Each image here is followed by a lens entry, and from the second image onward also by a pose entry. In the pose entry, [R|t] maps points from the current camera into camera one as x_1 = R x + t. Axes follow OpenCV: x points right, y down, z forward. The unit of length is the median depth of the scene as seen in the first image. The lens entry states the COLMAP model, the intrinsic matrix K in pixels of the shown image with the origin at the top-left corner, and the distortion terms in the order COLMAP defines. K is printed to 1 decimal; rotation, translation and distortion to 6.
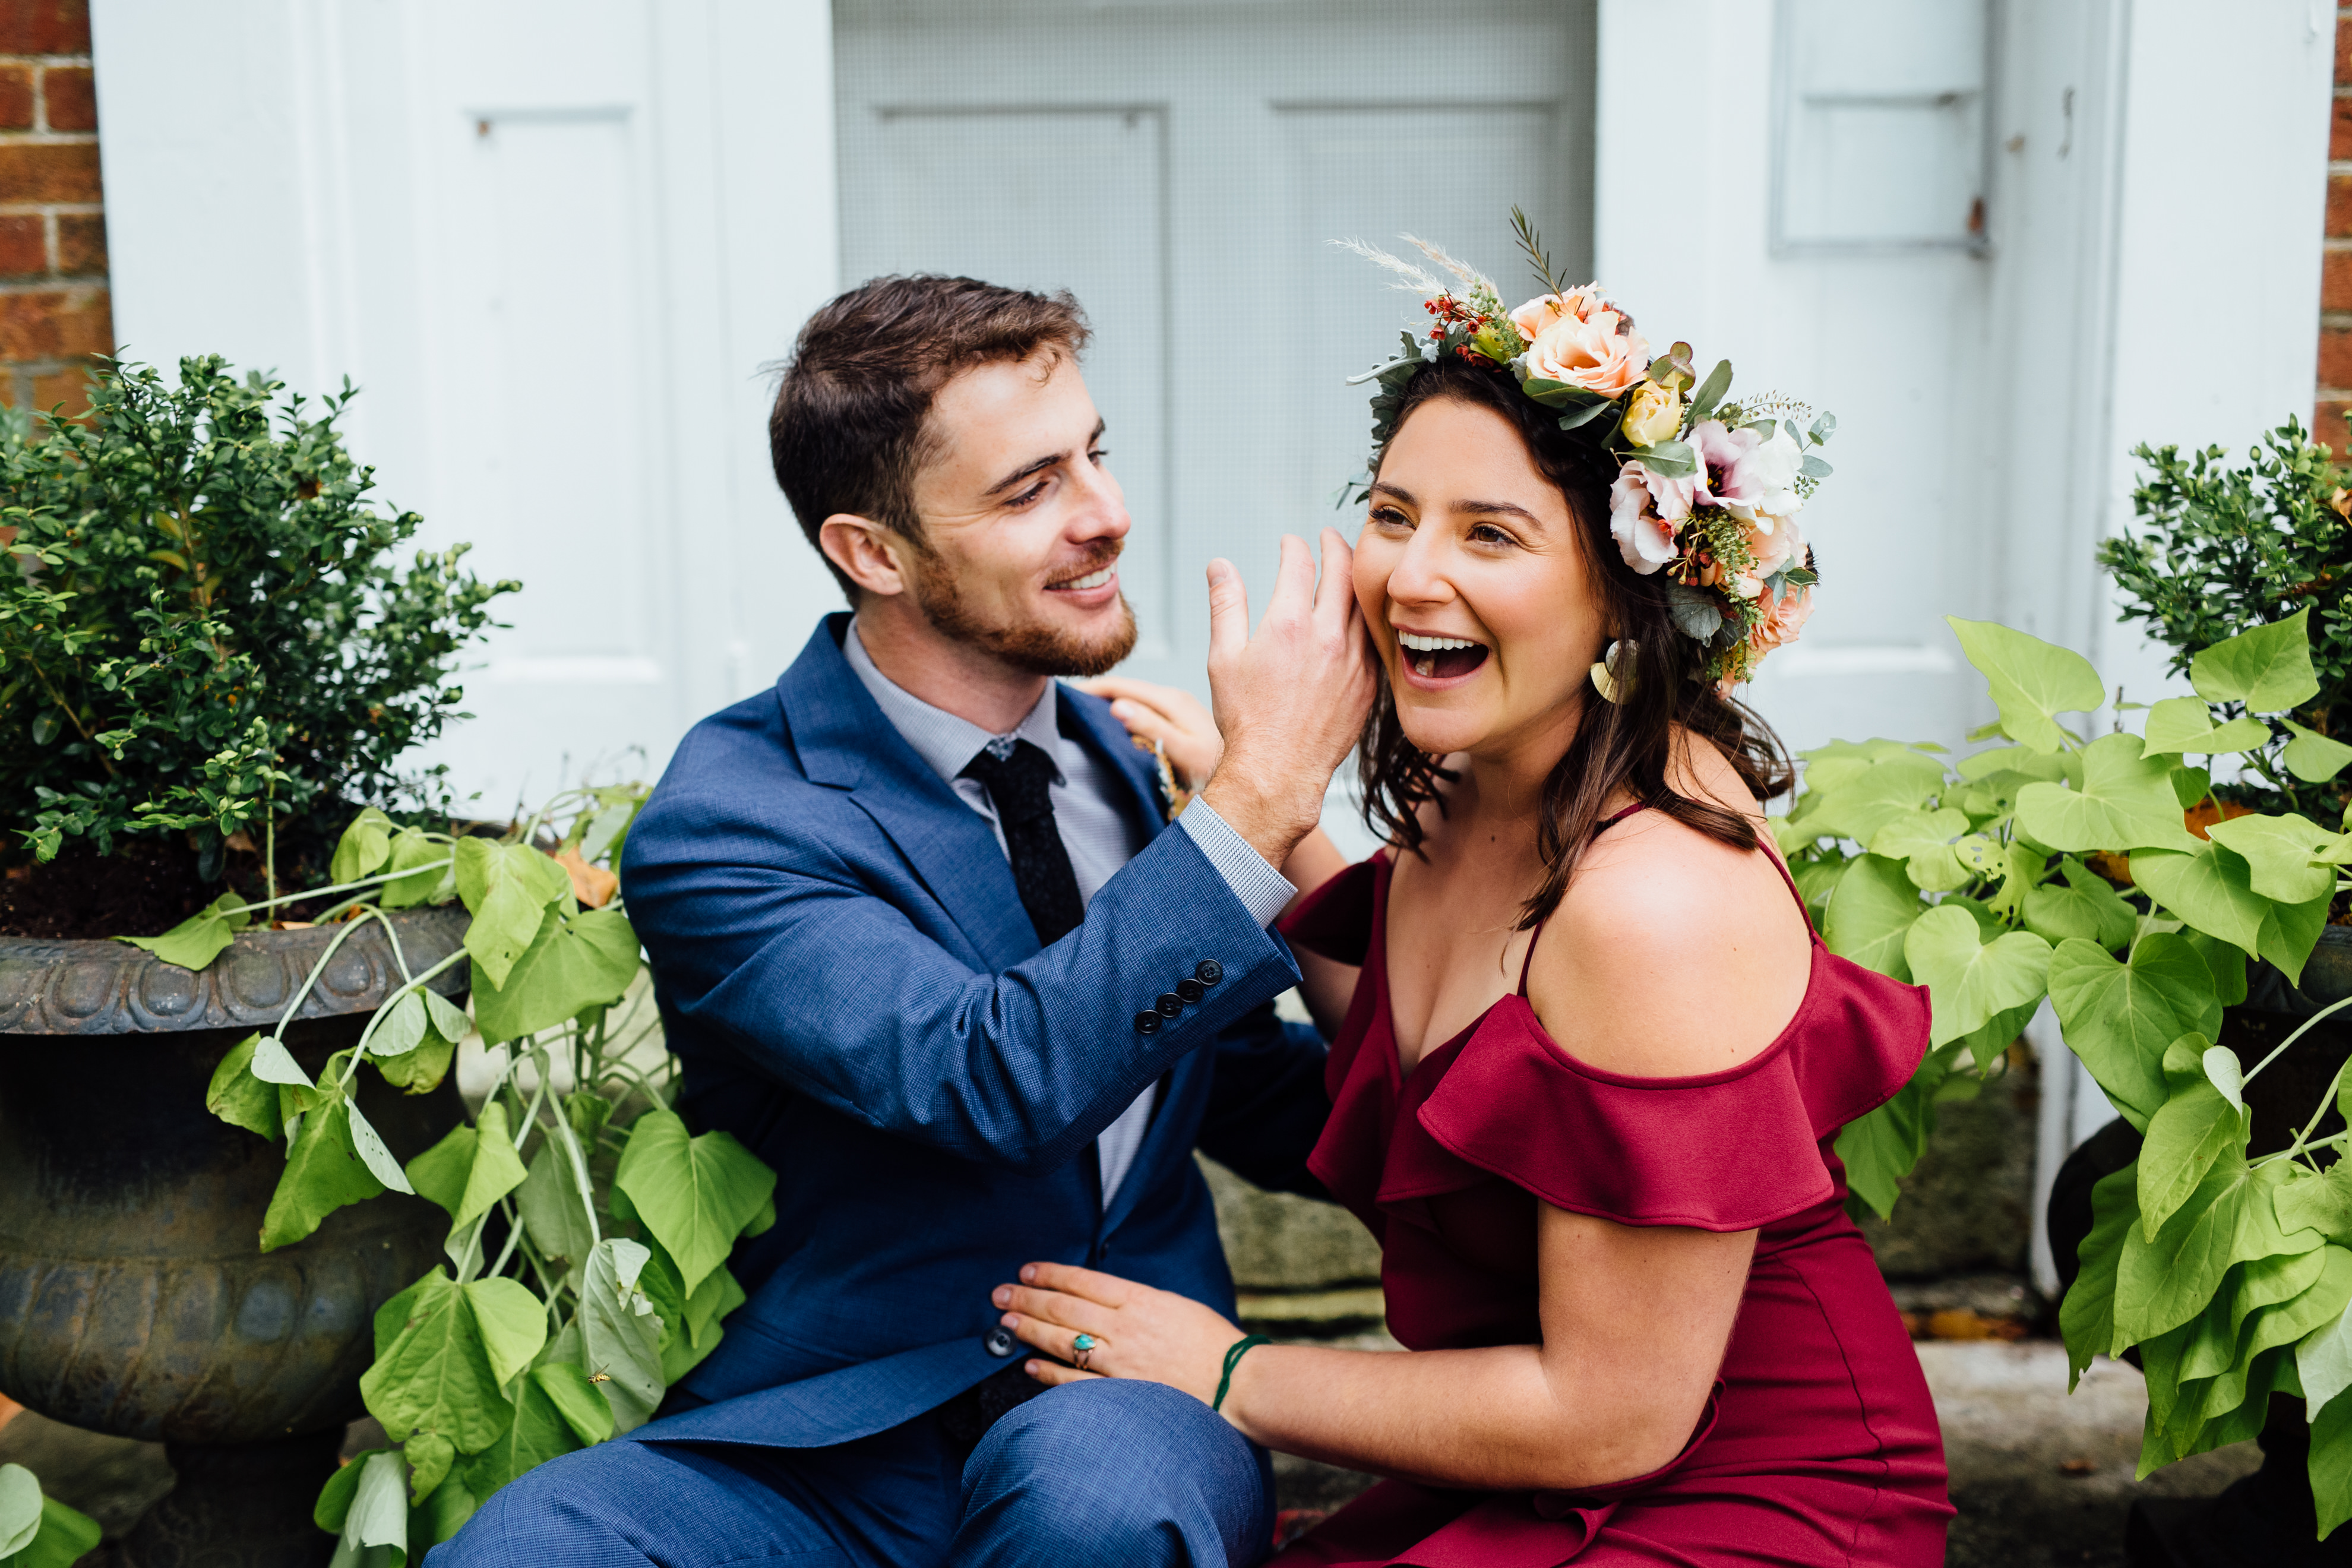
lens RADIAL K [[3441.7, 0, 1176.0], [0, 3441.7, 784.0], [0, 0, 1]] dist [-0.009728, -0.042999]
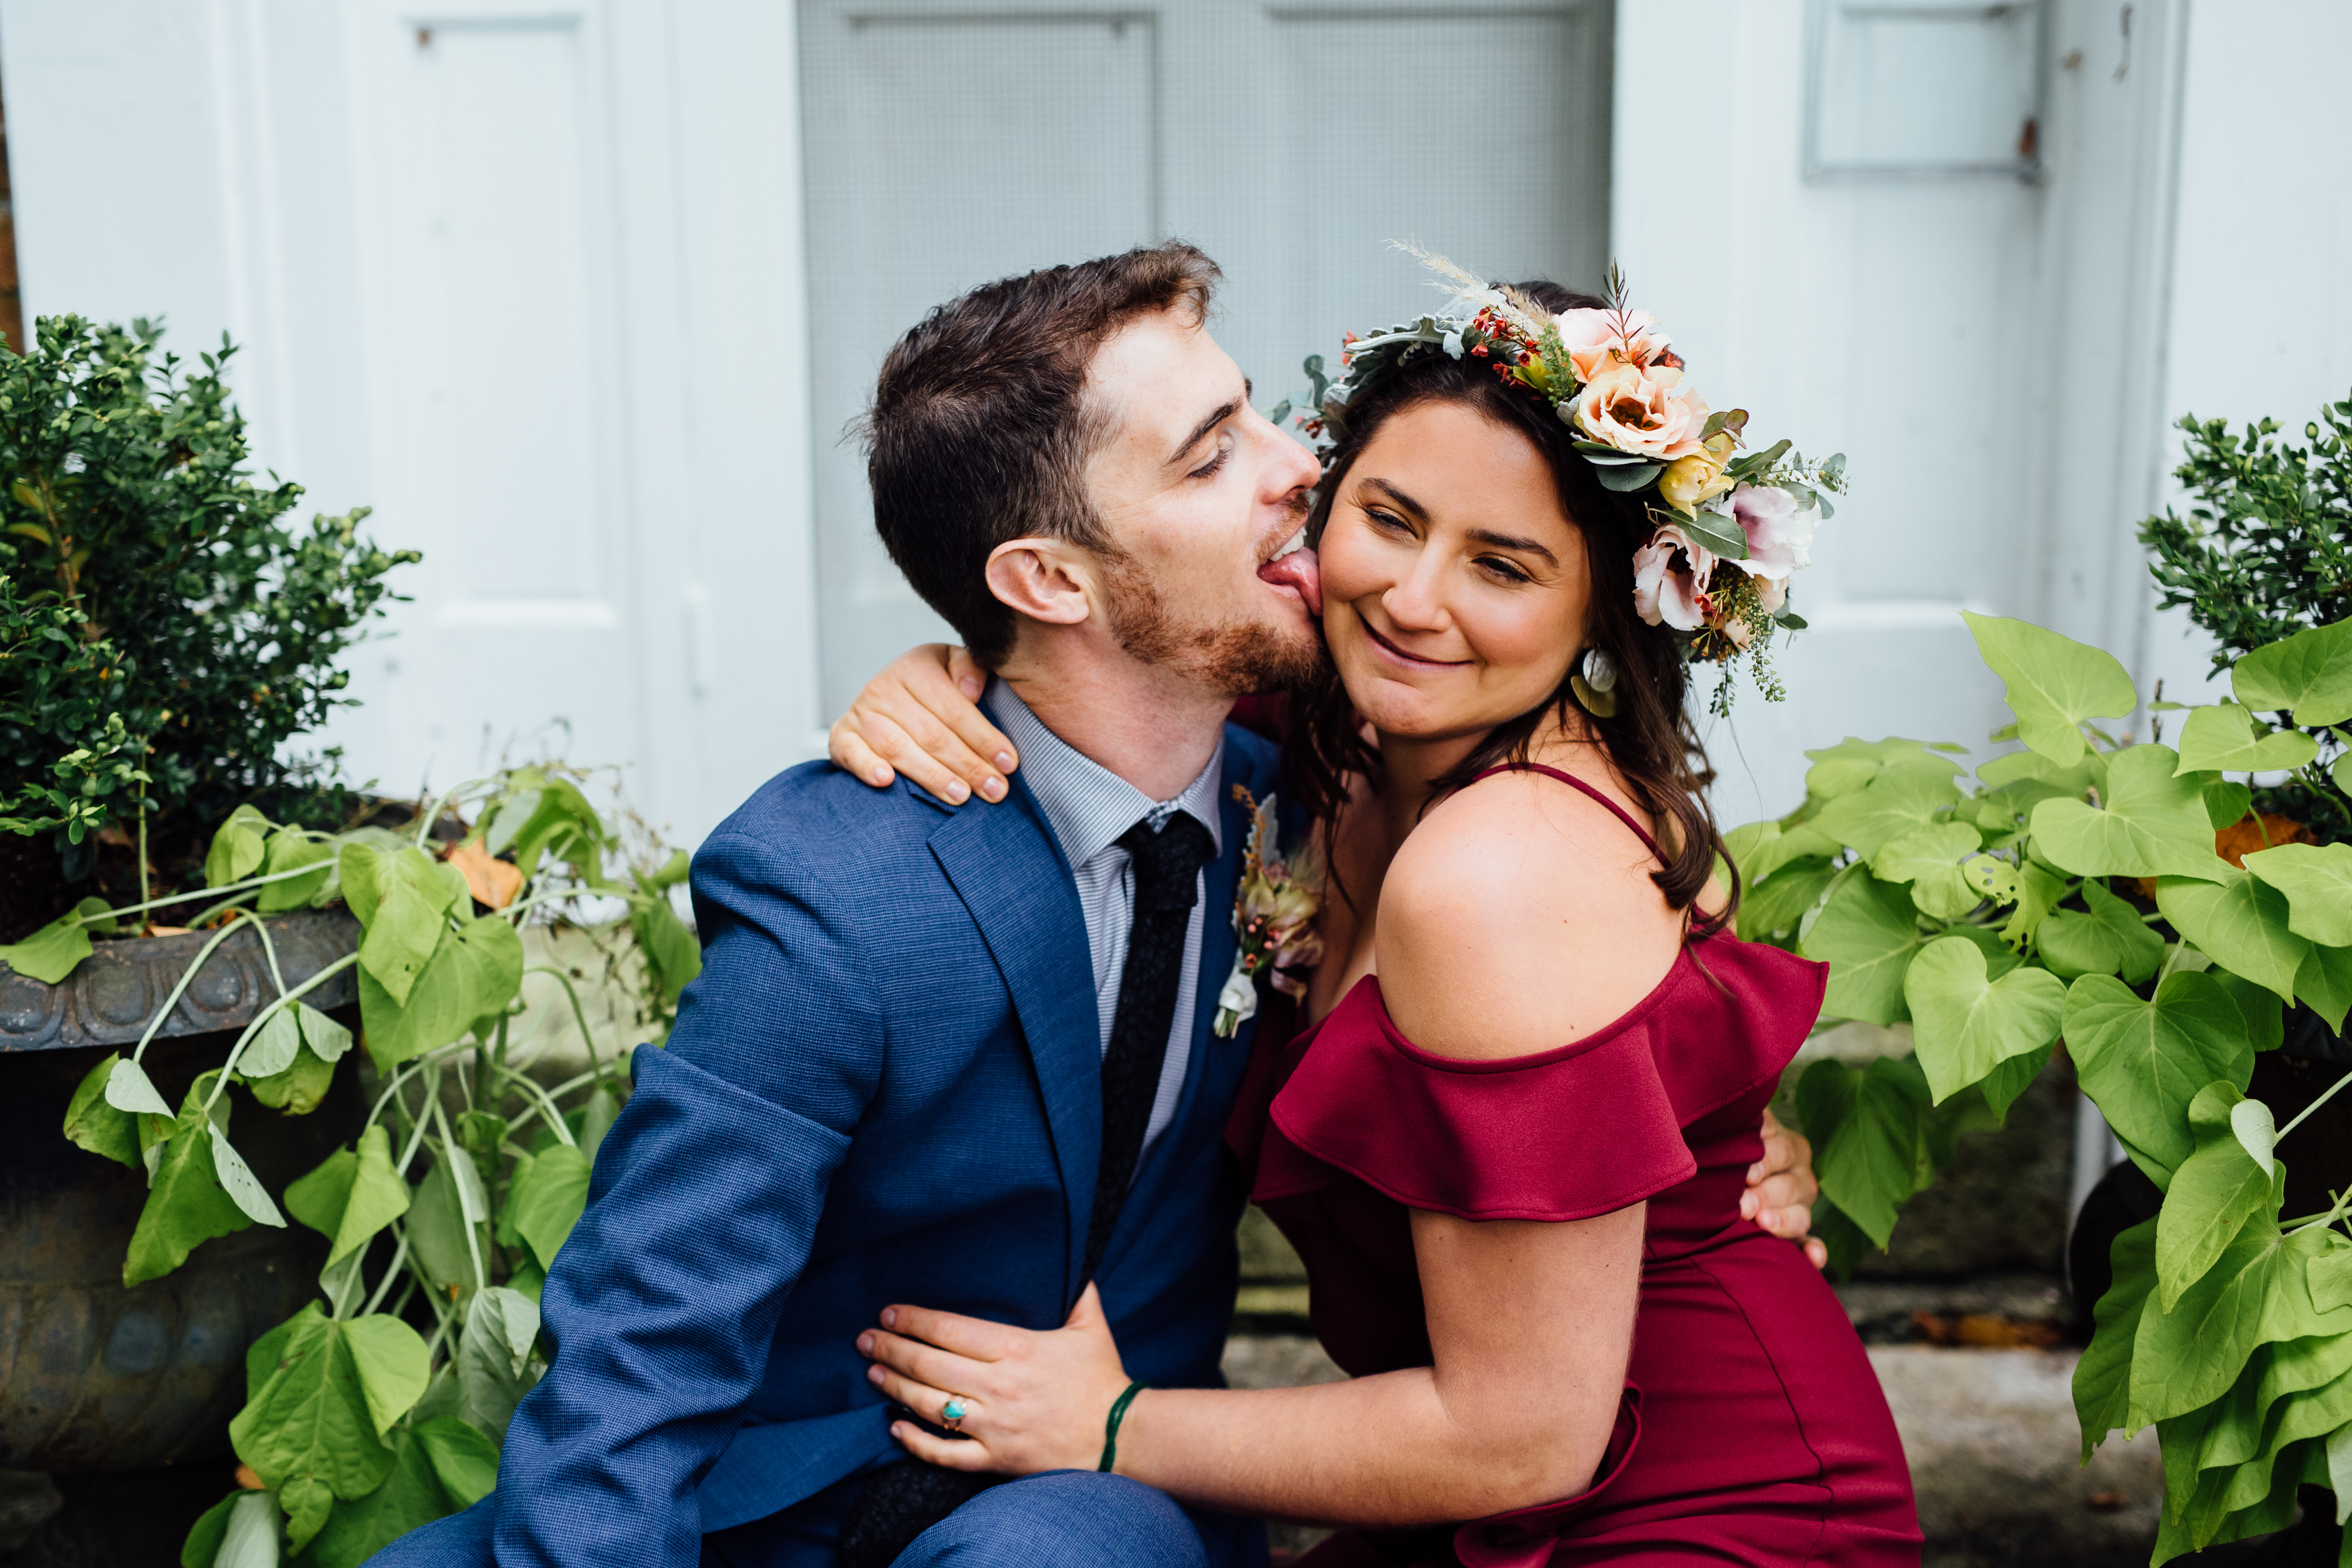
lens RADIAL K [[3500.5, 0, 1136.7], [0, 3500.5, 791.3], [0, 0, 1]] dist [-0.010220, 0.031009]
pose [[0.999442, 0.009058, -0.032142, 0.035946], [-0.007769, 0.999169, 0.040009, -0.036397], [0.032477, -0.039737, 0.998682, 0.067577]]
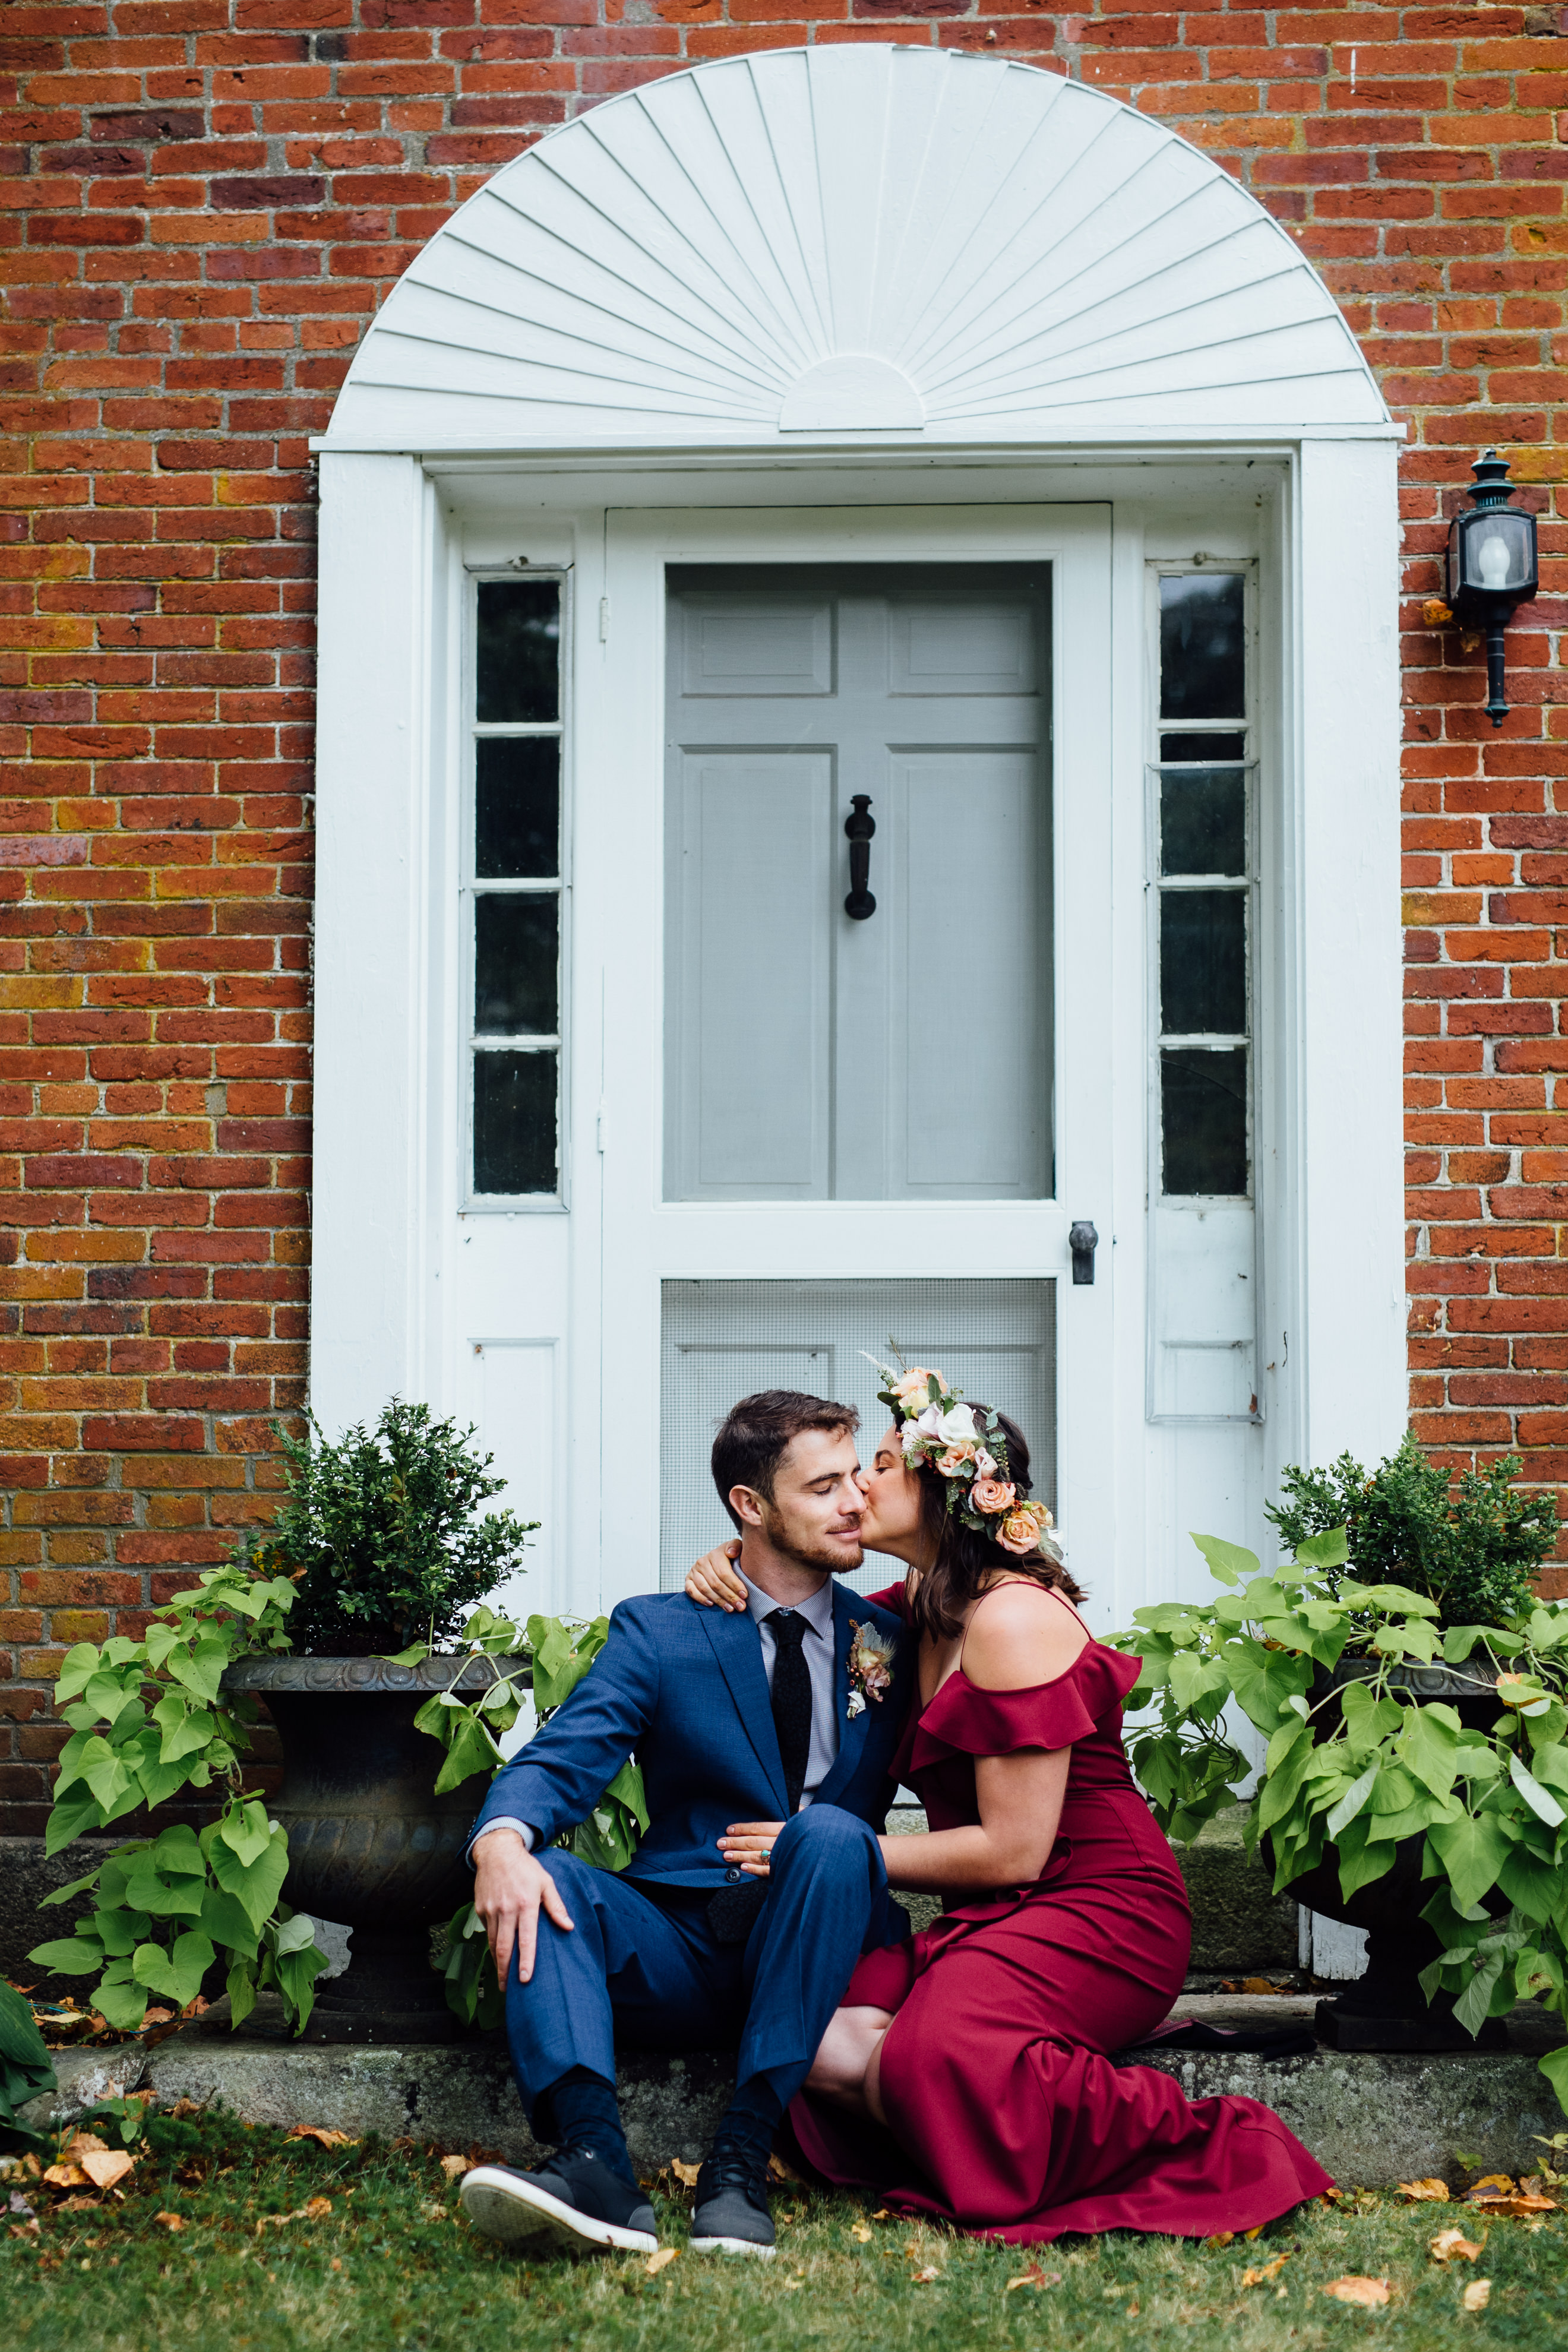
lens RADIAL K [[3283.3, 0, 784.0], [0, 3283.3, 1176.0], [0, 0, 1]] dist [0.013471, 0.060718]
pose [[0.999886, 0.015022, -0.001235, -0.041609], [-0.014704, 0.954171, -0.298900, 0.373755], [-0.003312, 0.298884, 0.954284, -1.110600]]
